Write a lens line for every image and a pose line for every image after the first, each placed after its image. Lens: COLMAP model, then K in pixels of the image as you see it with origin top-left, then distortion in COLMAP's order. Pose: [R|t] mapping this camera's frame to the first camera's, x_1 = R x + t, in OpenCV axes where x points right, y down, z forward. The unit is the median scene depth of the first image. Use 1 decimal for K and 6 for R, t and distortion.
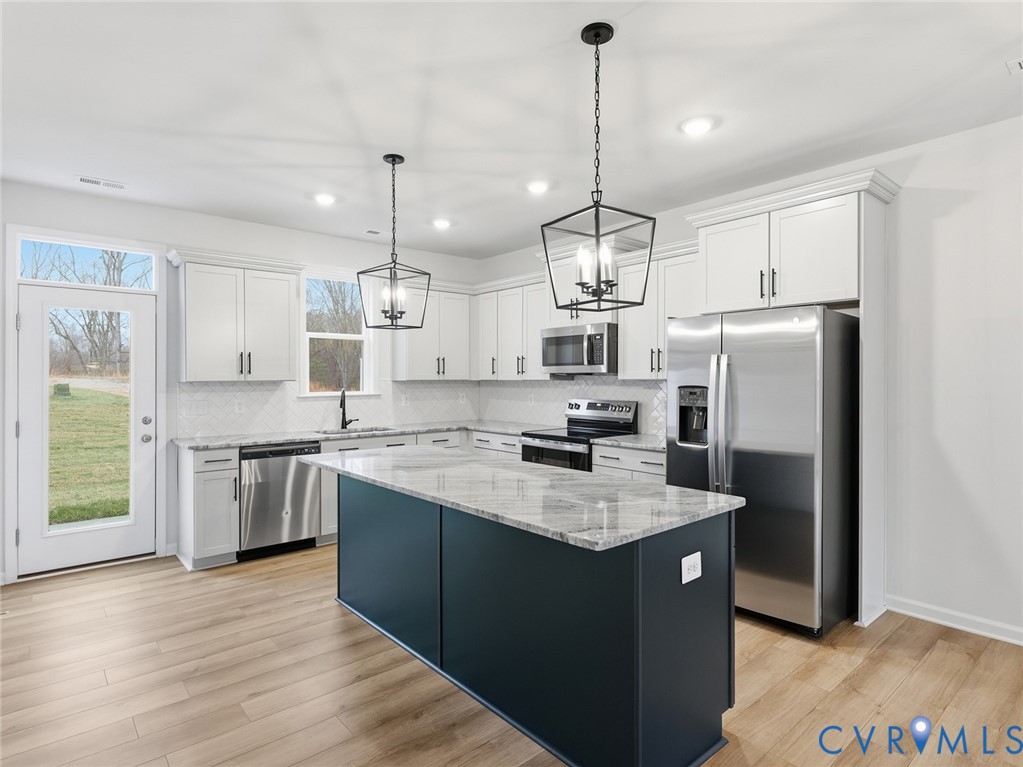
lens RADIAL K [[541.6, 0, 507.1], [0, 541.6, 380.0], [0, 0, 1]] dist [0.001988, 0.000686]
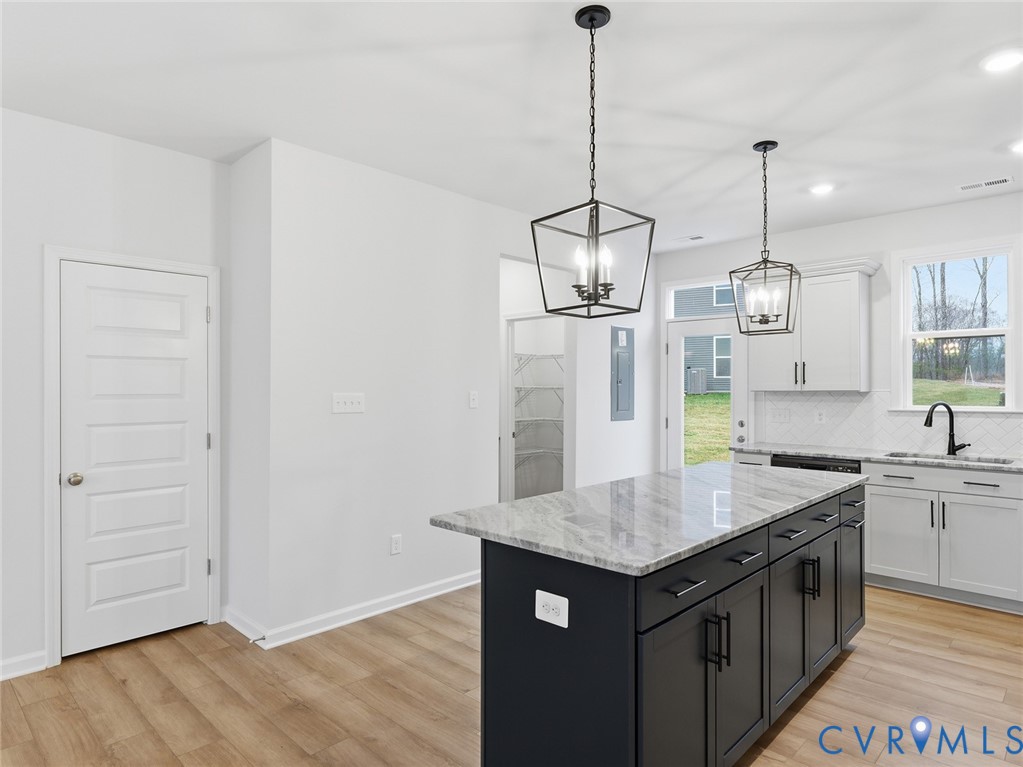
lens RADIAL K [[605.2, 0, 508.3], [0, 605.2, 387.6], [0, 0, 1]] dist [-0.006830, -0.000851]
pose [[0.077638, -0.000492, -0.996982, 0.733162], [-0.000551, 1.000000, -0.000537, -0.003875], [0.996981, 0.000591, 0.077637, 0.482443]]
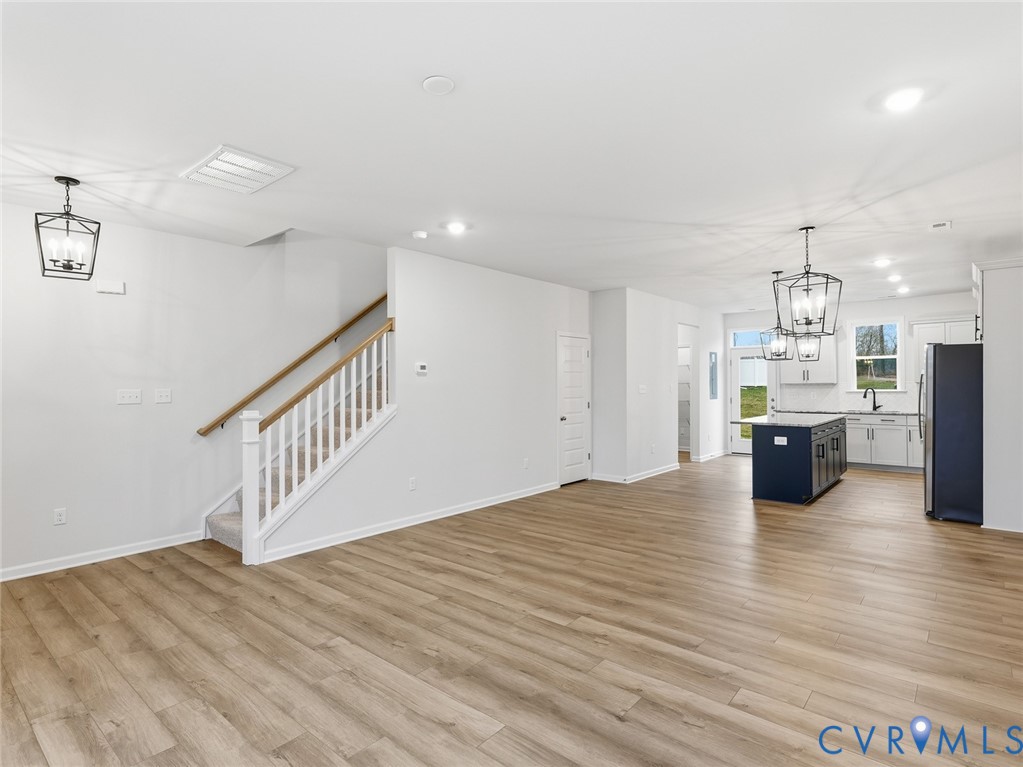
lens RADIAL K [[541.6, 0, 507.1], [0, 541.6, 380.0], [0, 0, 1]] dist [0.001988, 0.000686]
pose [[0.143448, -0.009372, -0.989613, 1.878123], [0.007360, 0.999938, -0.008403, -0.002546], [0.989630, -0.006078, 0.143508, -0.618359]]
